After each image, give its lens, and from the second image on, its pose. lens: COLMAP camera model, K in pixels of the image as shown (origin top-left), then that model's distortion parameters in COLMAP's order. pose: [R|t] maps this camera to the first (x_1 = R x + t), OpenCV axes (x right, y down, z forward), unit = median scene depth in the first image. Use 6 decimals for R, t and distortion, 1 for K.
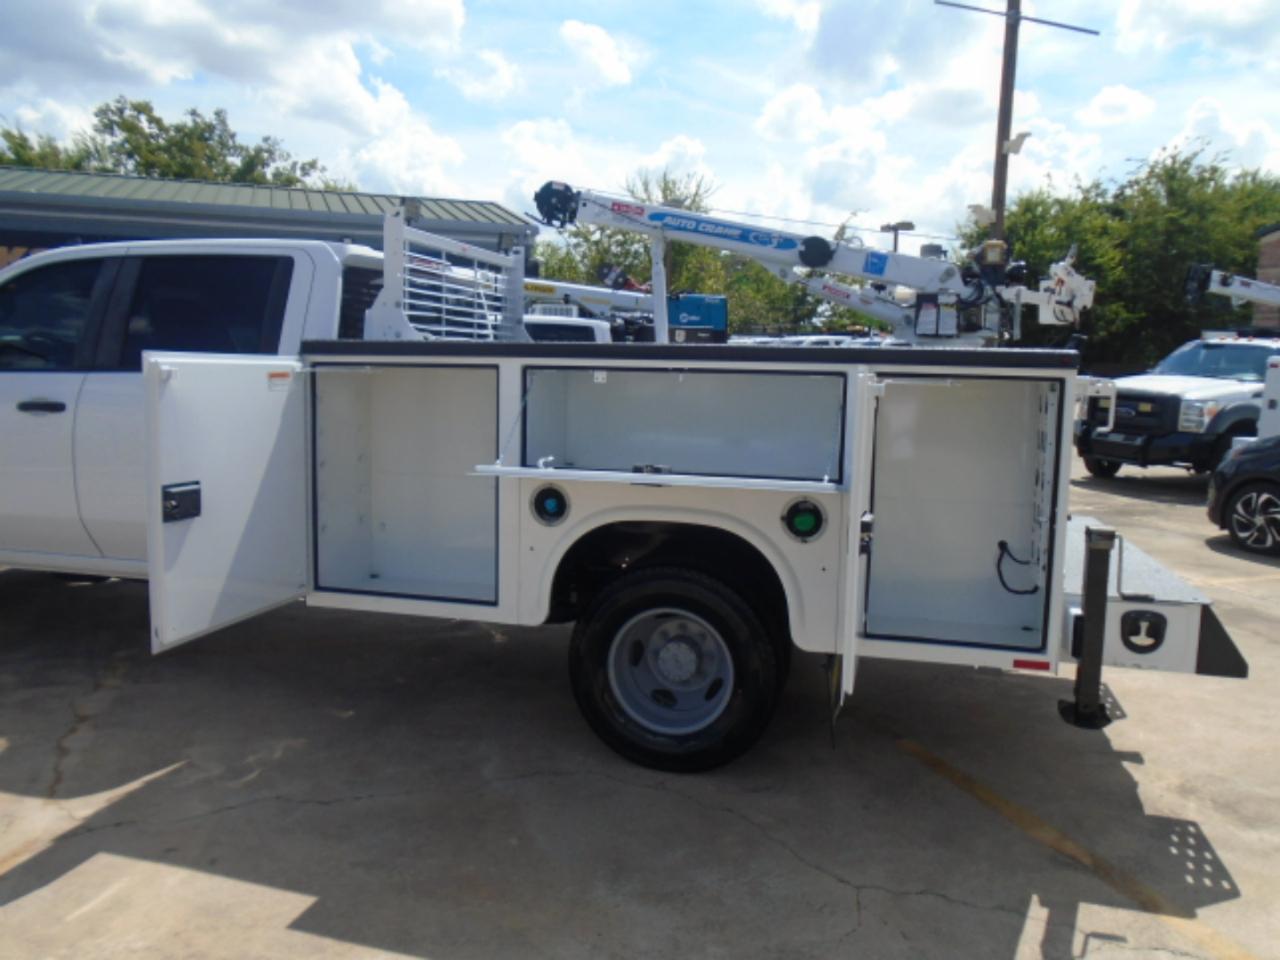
lens RADIAL K [[966.7, 0, 642.7], [0, 966.7, 479.8], [0, 0, 1]] dist [-0.029595, 0.005624]
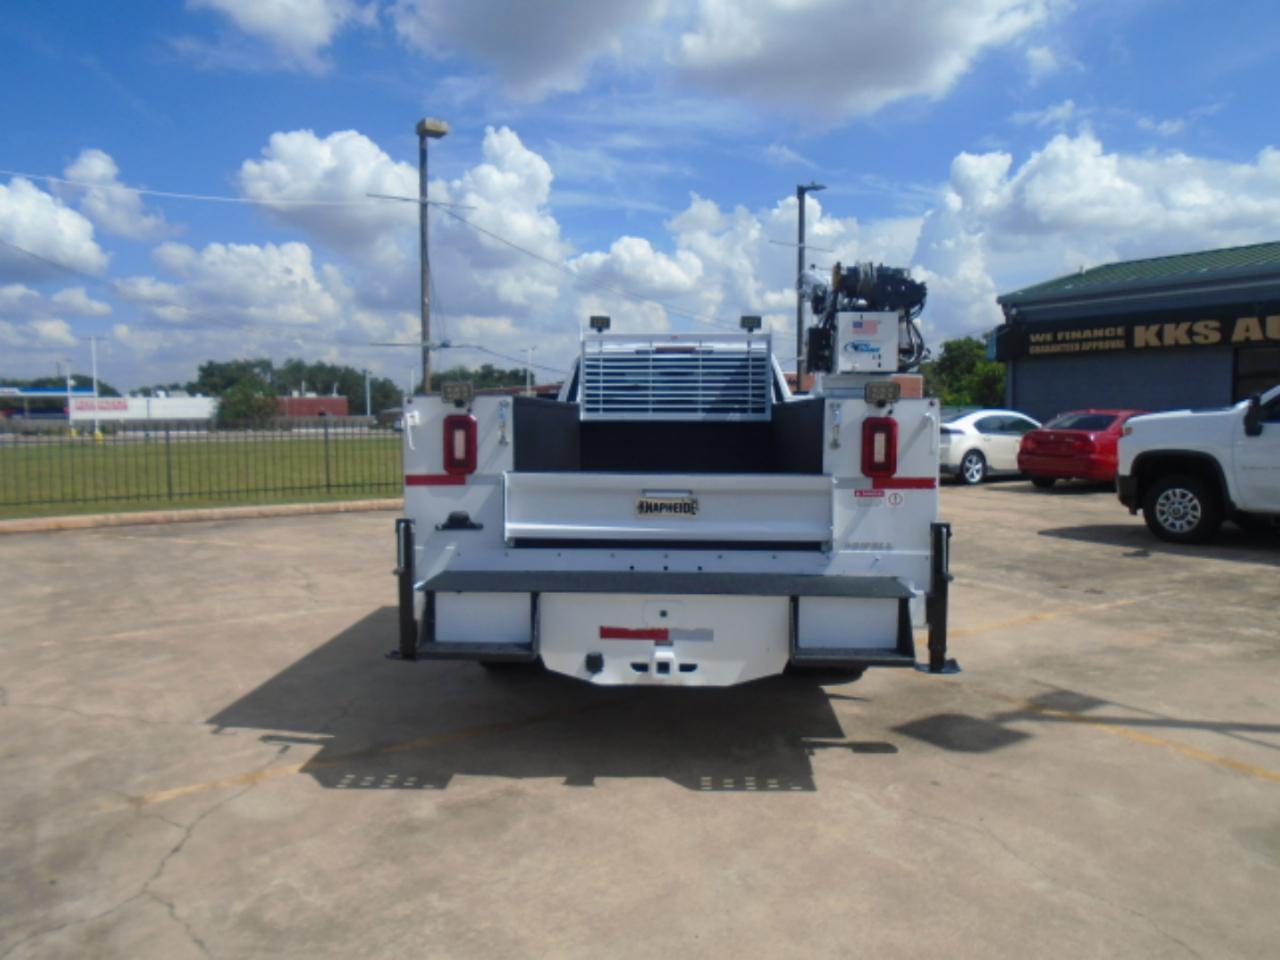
lens RADIAL K [[963.0, 0, 640.0], [0, 963.0, 480.0], [0, 0, 1]] dist [-0.022016, 0.005267]
pose [[0.208418, 0.043930, -0.977053, 0.259306], [-0.112970, 0.993385, 0.020567, -0.010166], [0.971494, 0.106091, 0.212002, 0.138402]]
